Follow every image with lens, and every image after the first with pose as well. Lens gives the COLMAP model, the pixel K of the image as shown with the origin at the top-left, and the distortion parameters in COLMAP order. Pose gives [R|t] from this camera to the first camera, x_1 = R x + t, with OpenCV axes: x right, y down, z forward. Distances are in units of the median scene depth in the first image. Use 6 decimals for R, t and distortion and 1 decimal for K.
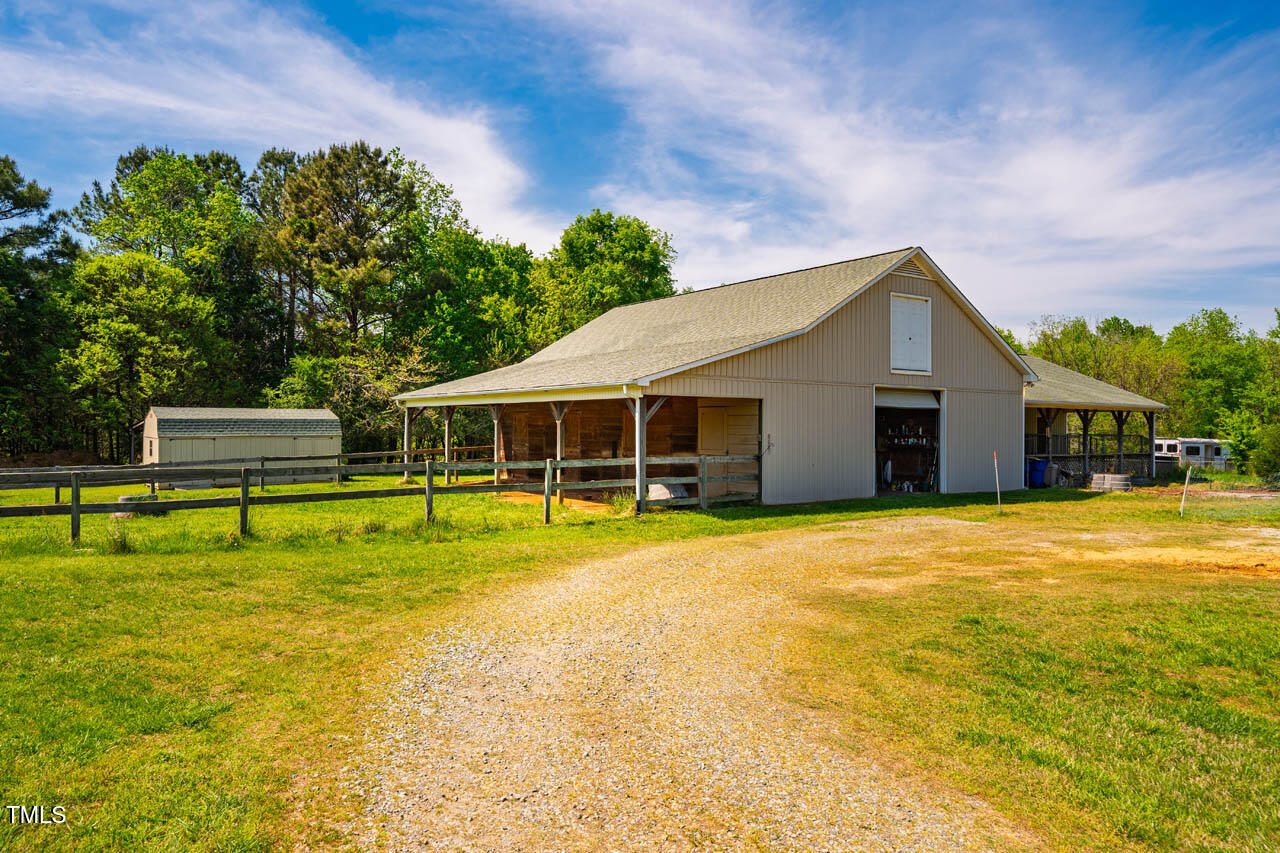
lens RADIAL K [[846.4, 0, 640.0], [0, 846.4, 426.5], [0, 0, 1]] dist [-0.000138, 0.000217]
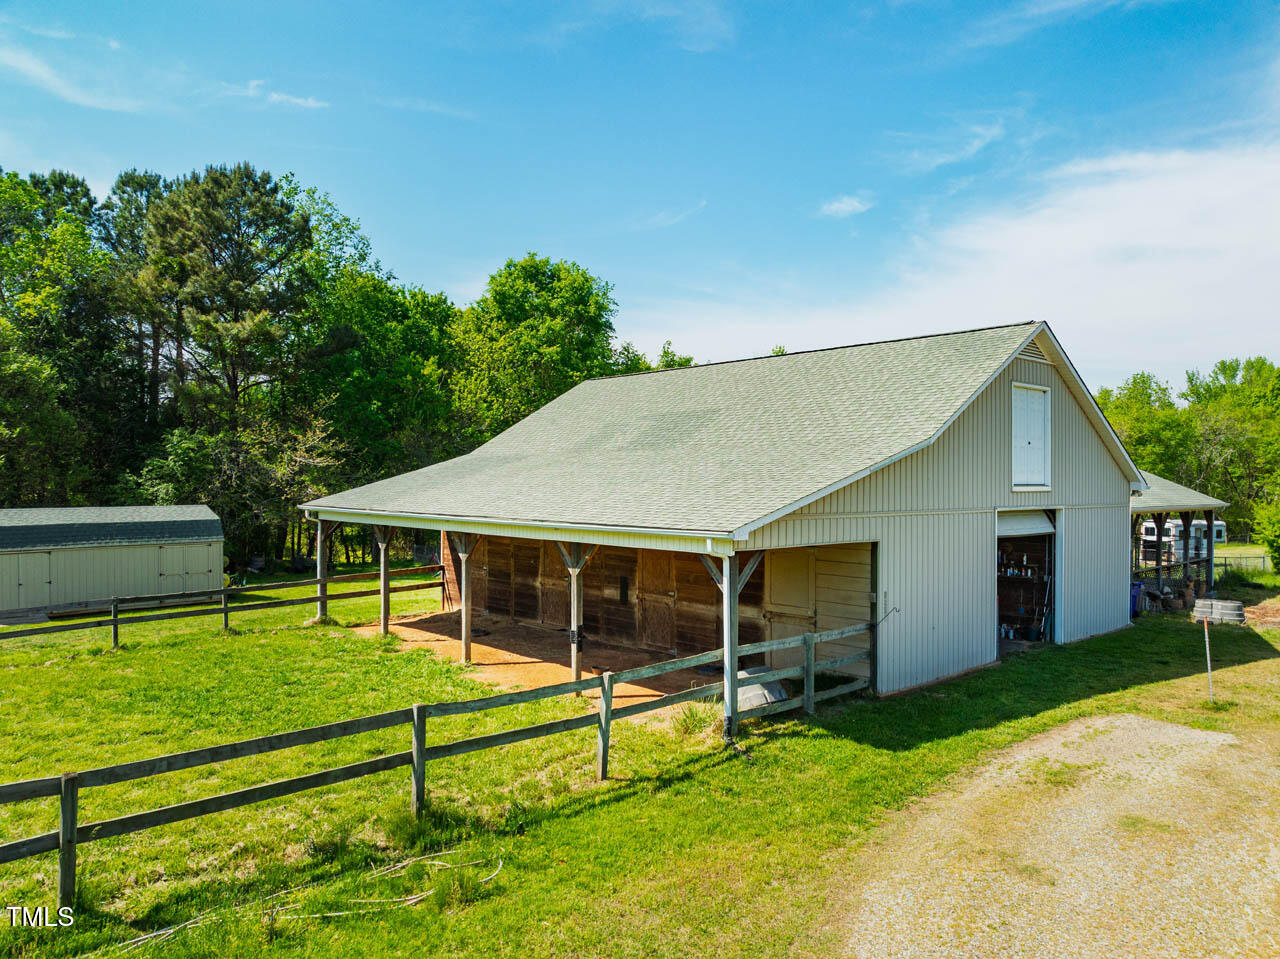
lens RADIAL K [[873.1, 0, 654.8], [0, 873.1, 484.3], [0, 0, 1]] dist [-0.007940, -0.043316]
pose [[0.991404, -0.003068, 0.130803, -0.052348], [0.002408, 0.999984, 0.005208, -0.033886], [-0.130817, -0.004849, 0.991395, 0.130182]]
